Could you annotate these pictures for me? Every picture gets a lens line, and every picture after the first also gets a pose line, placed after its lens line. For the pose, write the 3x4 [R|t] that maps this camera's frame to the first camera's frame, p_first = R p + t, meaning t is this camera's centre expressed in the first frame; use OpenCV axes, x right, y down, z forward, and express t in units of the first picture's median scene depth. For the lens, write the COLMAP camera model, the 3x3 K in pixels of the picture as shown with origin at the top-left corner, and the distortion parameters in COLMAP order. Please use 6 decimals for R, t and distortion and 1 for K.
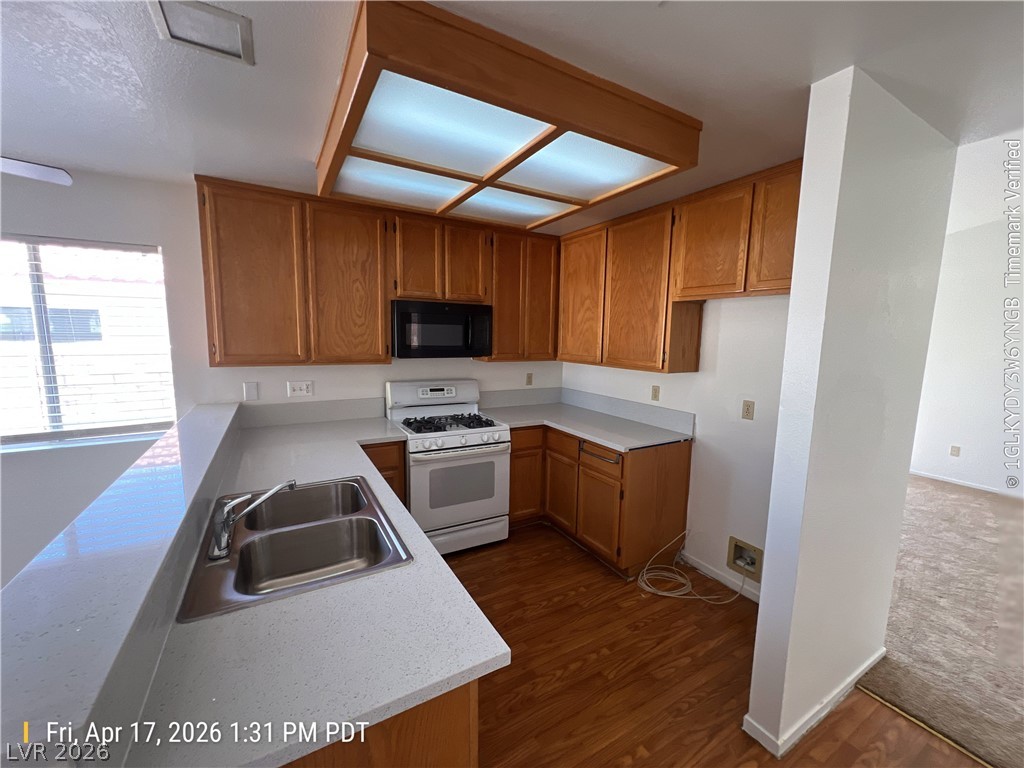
lens RADIAL K [[413.2, 0, 518.2], [0, 413.2, 388.4], [0, 0, 1]] dist [-0.005753, 0.001151]
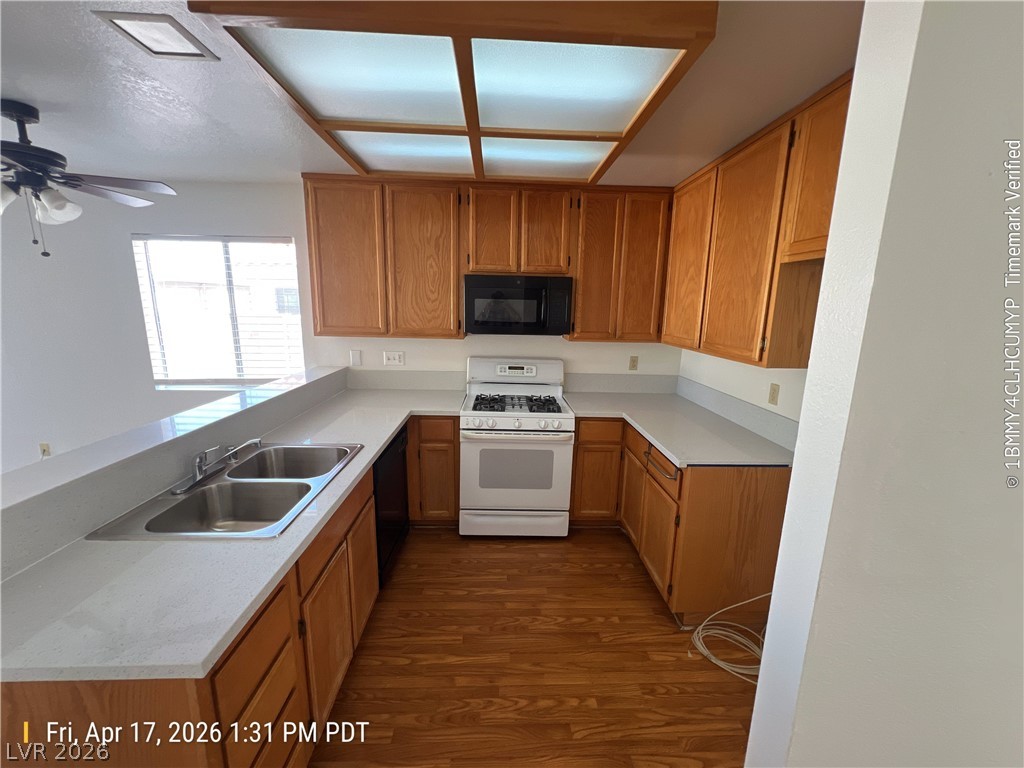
lens RADIAL K [[413.2, 0, 514.4], [0, 413.2, 388.1], [0, 0, 1]] dist [-0.005753, 0.001151]
pose [[0.882573, 0.093023, -0.460881, 0.302710], [-0.066946, 0.995108, 0.072650, -0.023638], [0.465384, -0.033265, 0.884483, 0.175749]]
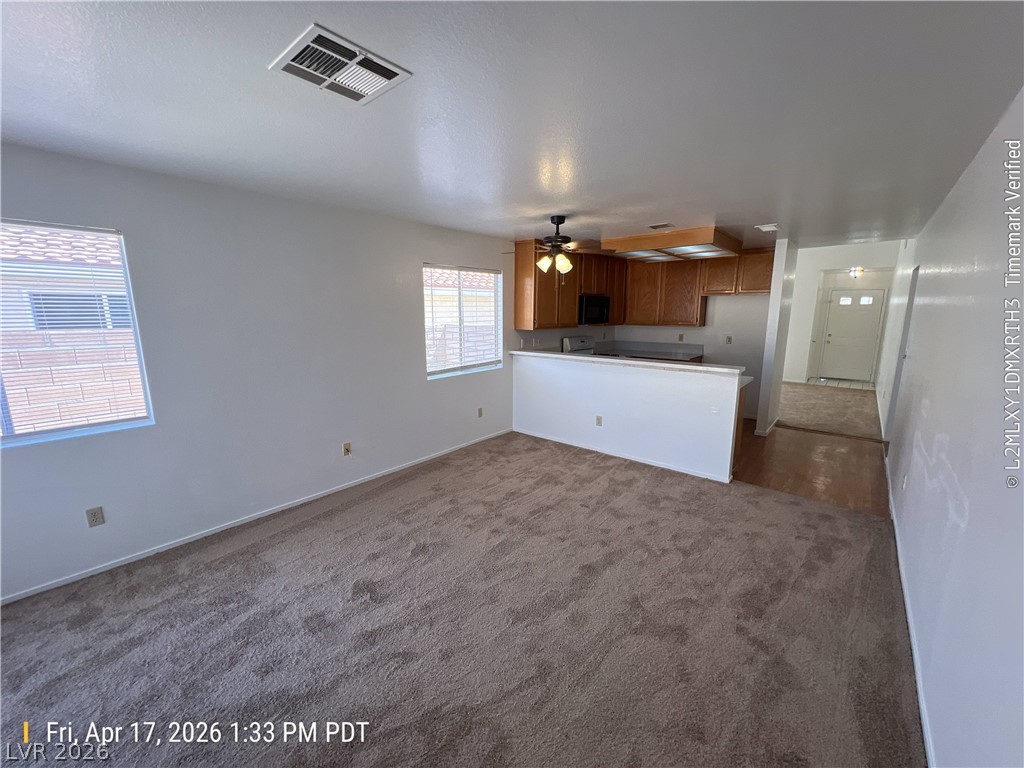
lens RADIAL K [[413.2, 0, 519.7], [0, 413.2, 387.4], [0, 0, 1]] dist [-0.005753, 0.001151]
pose [[0.939778, -0.081839, 0.331844, -1.363613], [0.063167, 0.995772, 0.066689, 0.083860], [-0.335899, -0.041712, 0.940974, -0.857048]]
